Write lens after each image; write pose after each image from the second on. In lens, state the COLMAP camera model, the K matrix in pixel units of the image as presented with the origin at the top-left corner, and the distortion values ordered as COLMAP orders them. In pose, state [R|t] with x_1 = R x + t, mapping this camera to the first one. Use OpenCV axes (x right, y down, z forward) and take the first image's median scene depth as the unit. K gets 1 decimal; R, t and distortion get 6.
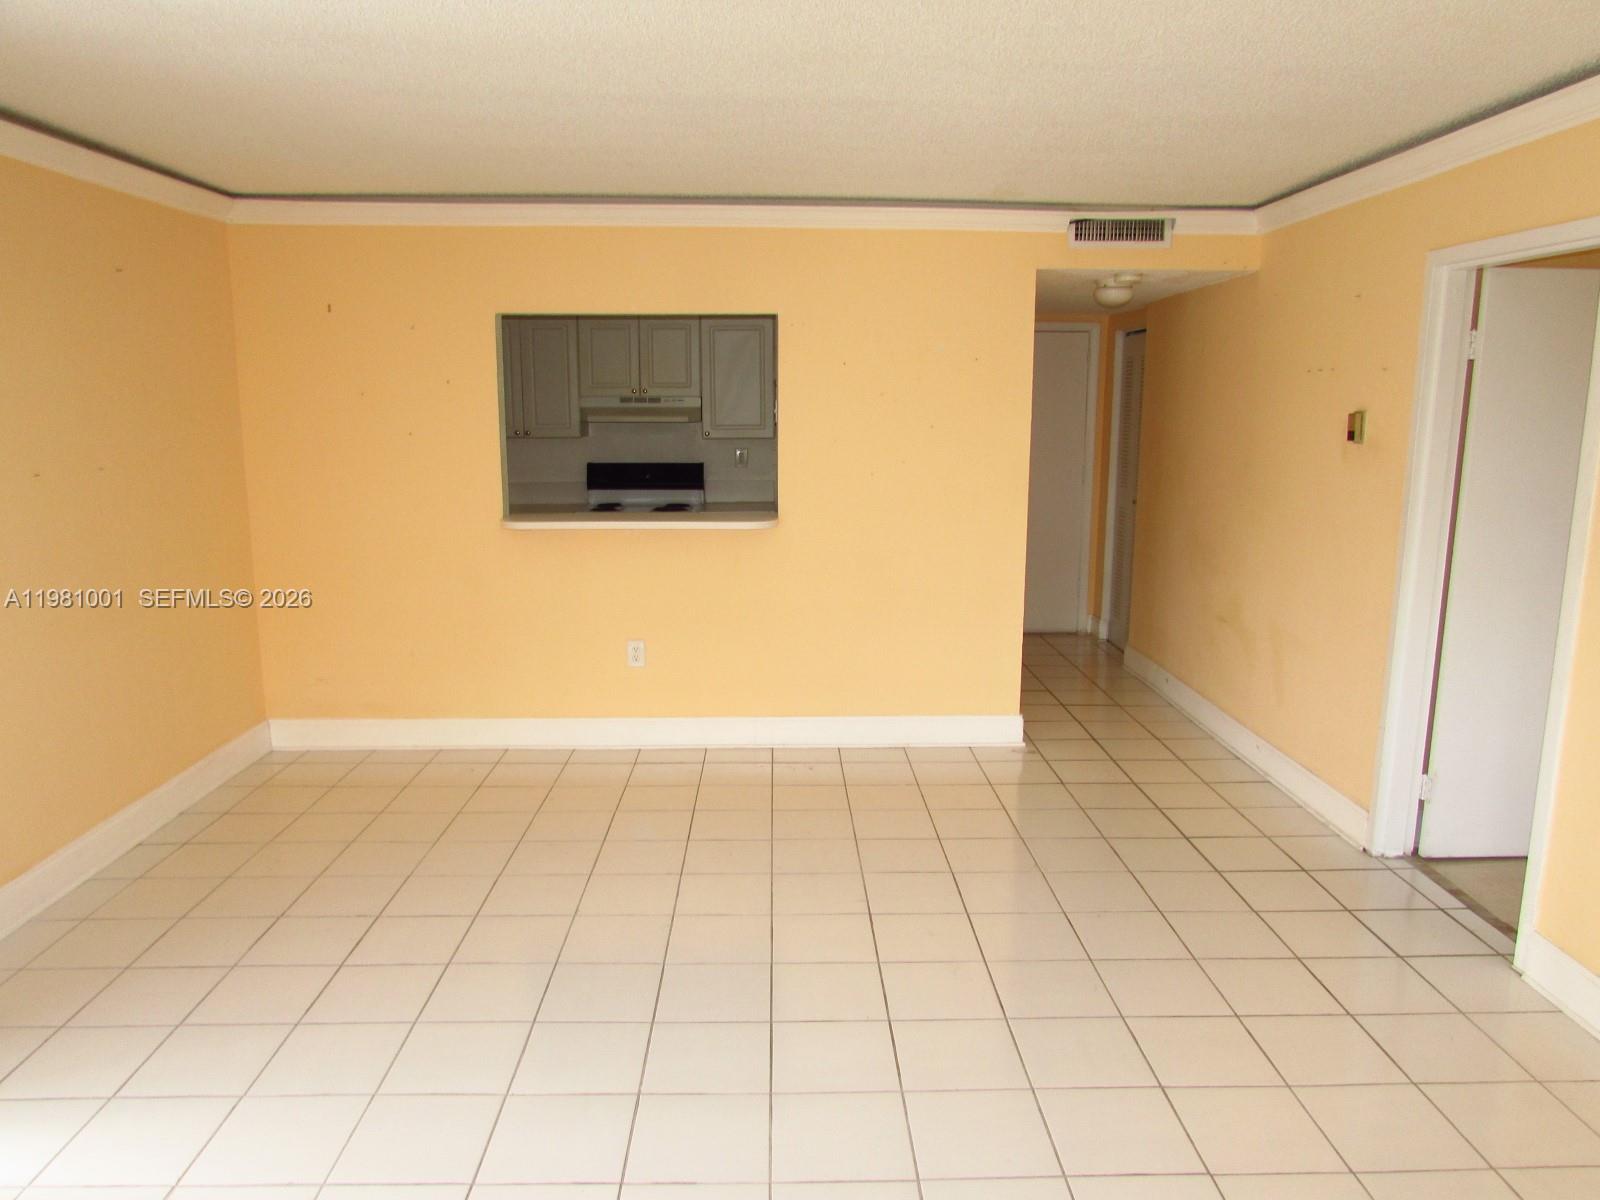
lens RADIAL K [[1131.7, 0, 804.2], [0, 1131.7, 609.2], [0, 0, 1]] dist [-0.040091, 0.017550]
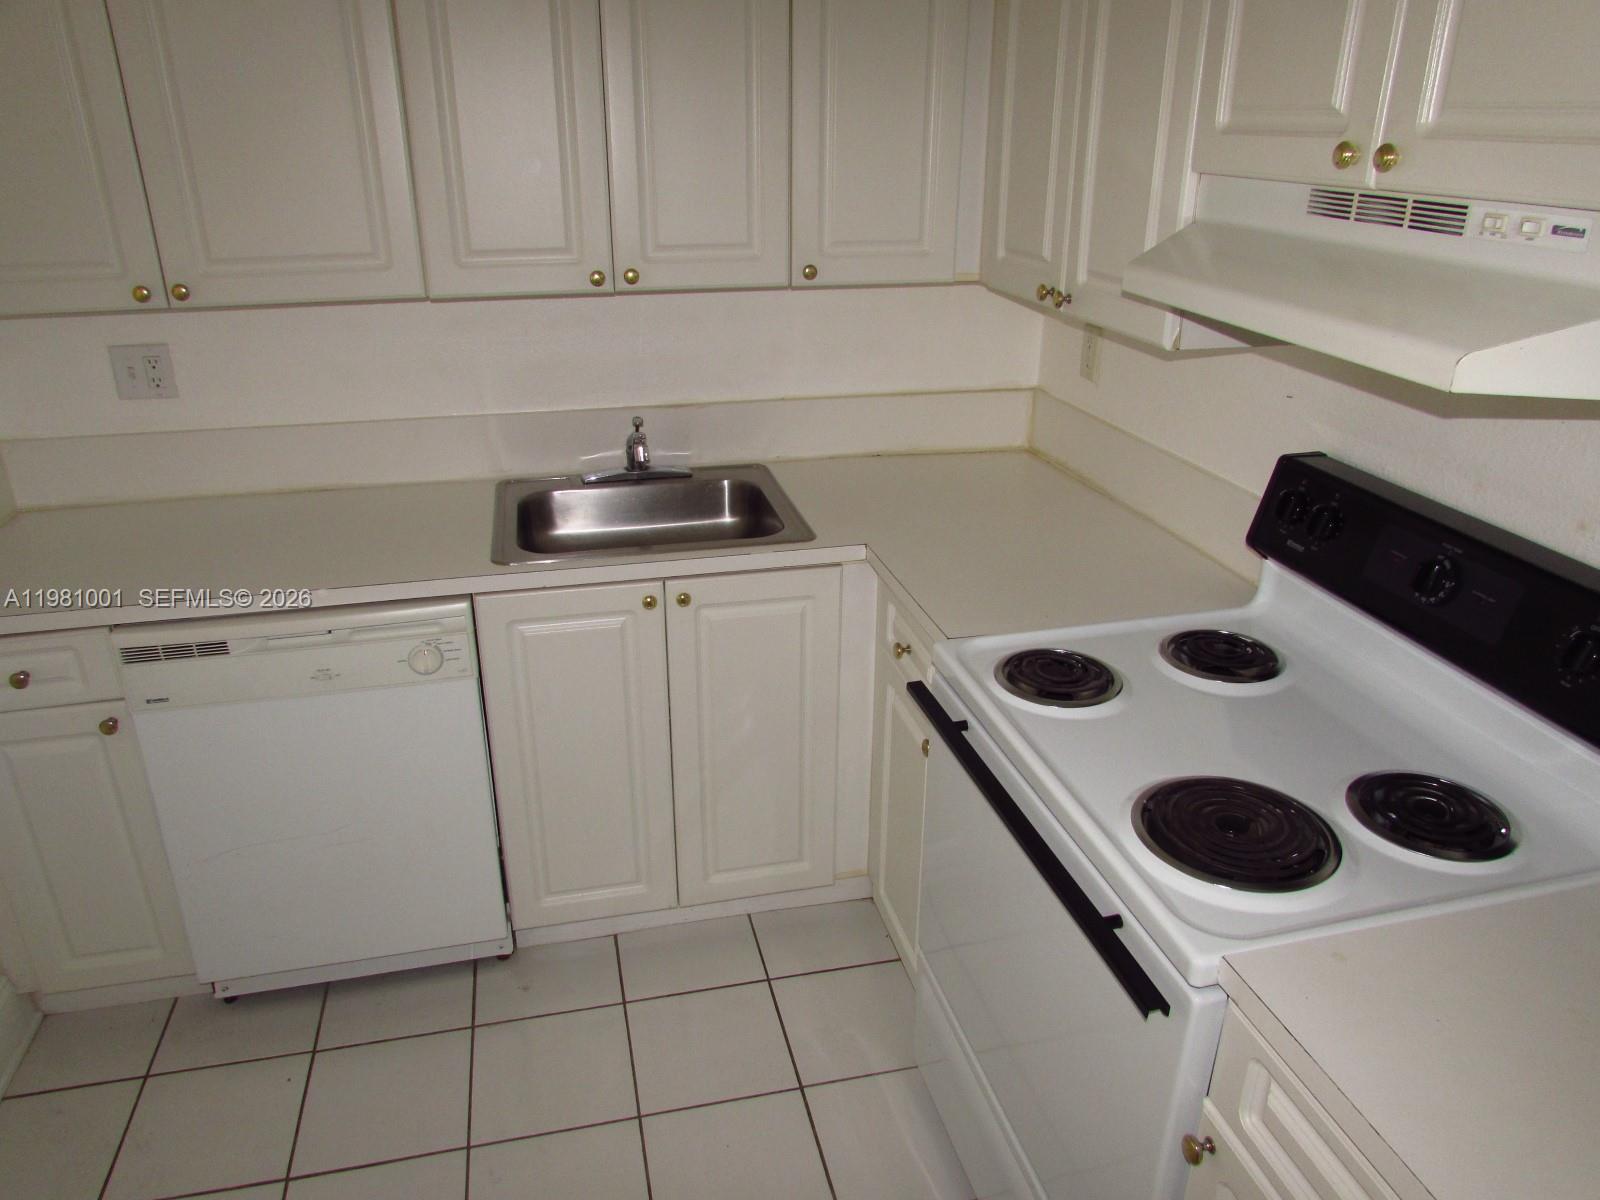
lens RADIAL K [[1131.7, 0, 802.9], [0, 1131.7, 597.4], [0, 0, 1]] dist [-0.040091, 0.017550]
pose [[0.209492, 0.382928, -0.899711, 0.026825], [-0.179620, 0.919541, 0.349544, -0.242341], [0.961171, 0.088380, 0.261418, 1.211645]]
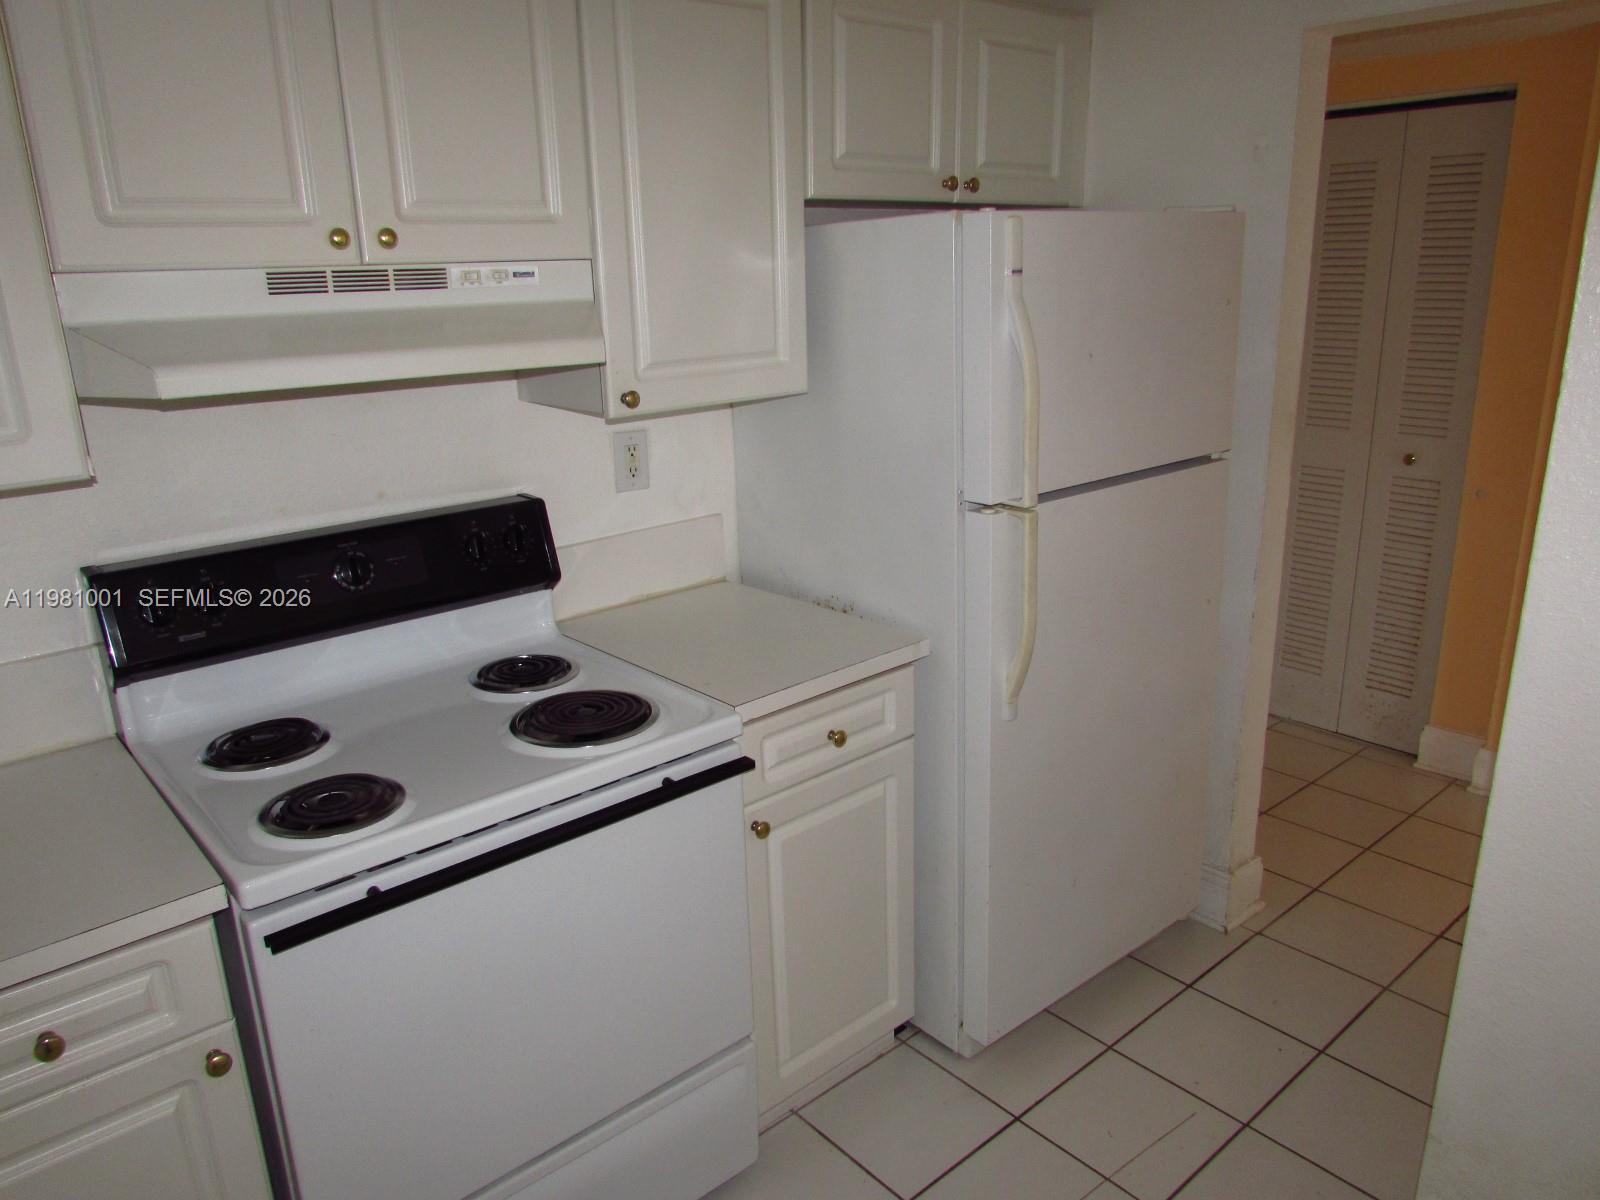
lens RADIAL K [[1131.7, 0, 806.9], [0, 1131.7, 604.3], [0, 0, 1]] dist [-0.040091, 0.017550]
pose [[0.768232, -0.206378, 0.605993, -0.316133], [0.141298, 0.977929, 0.153917, -0.199568], [-0.624383, -0.032618, 0.780437, 1.064723]]
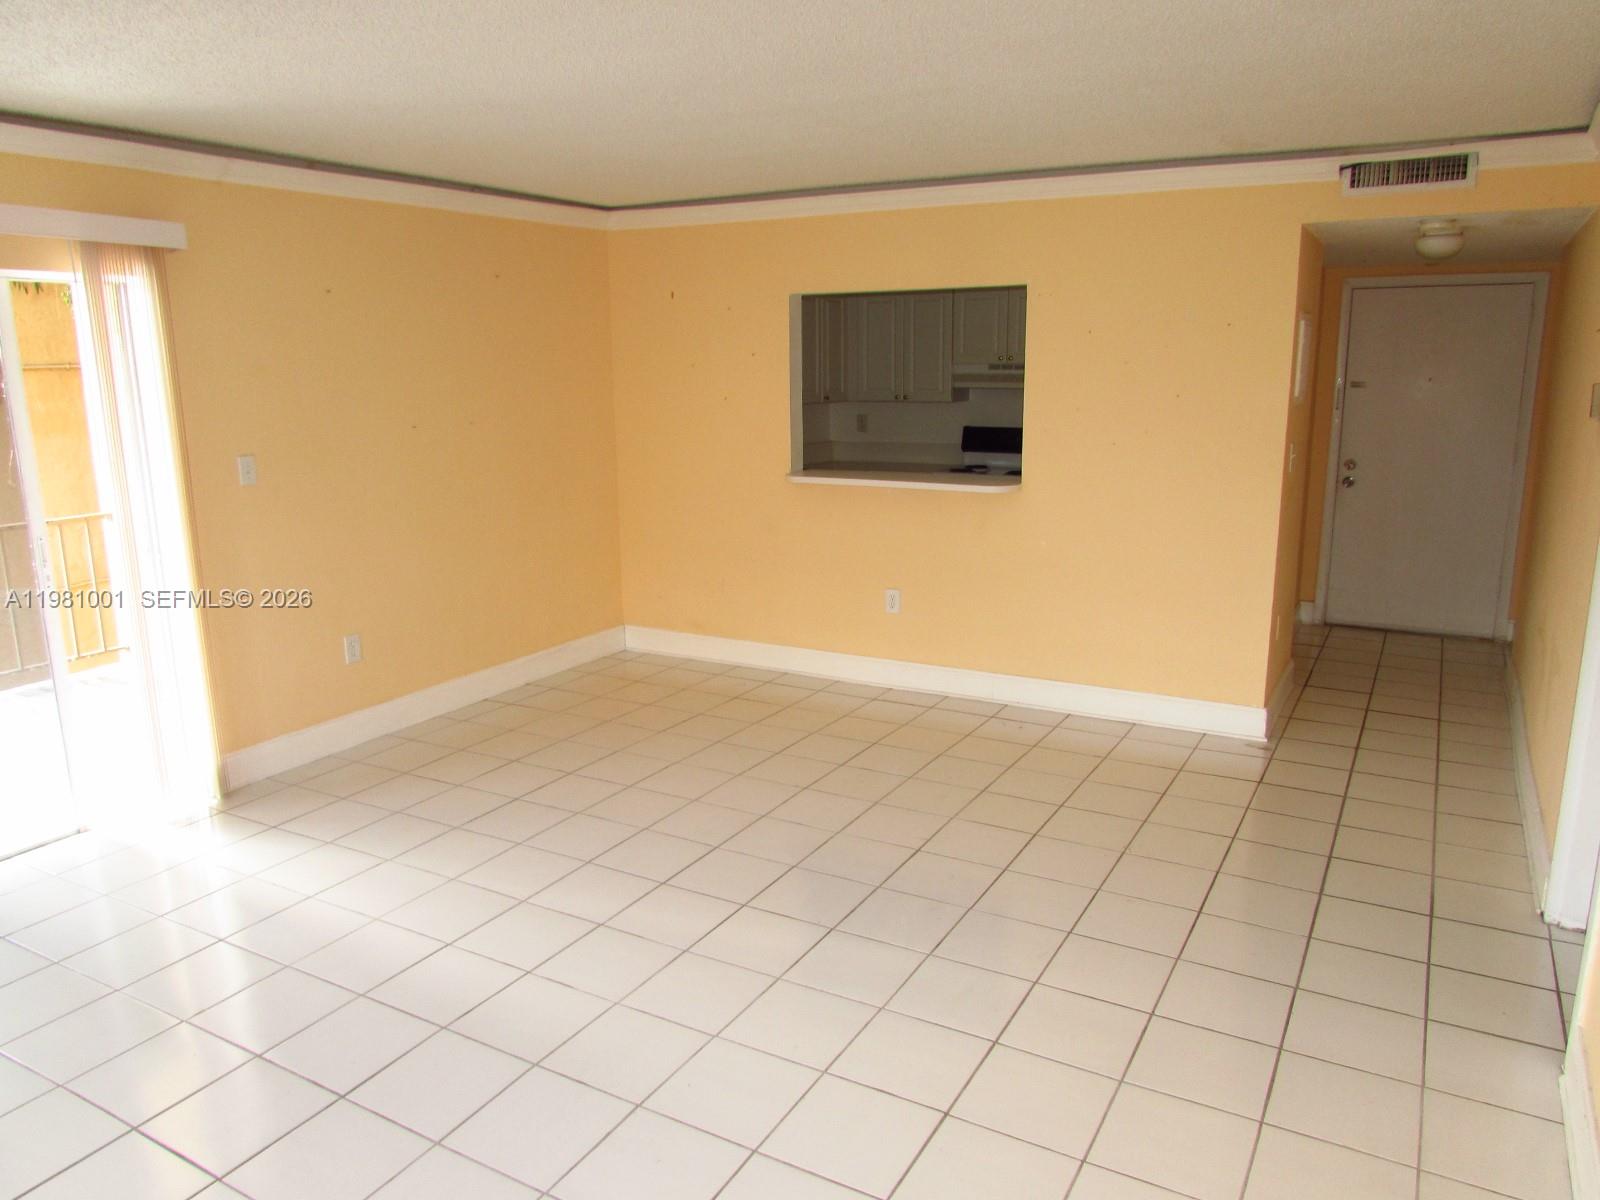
lens RADIAL K [[1131.7, 0, 798.4], [0, 1131.7, 601.5], [0, 0, 1]] dist [-0.040091, 0.017550]
pose [[0.854492, 0.097781, -0.510178, 0.336904], [-0.084789, 0.995207, 0.048730, -0.006233], [0.512497, 0.001618, 0.858687, 0.011654]]
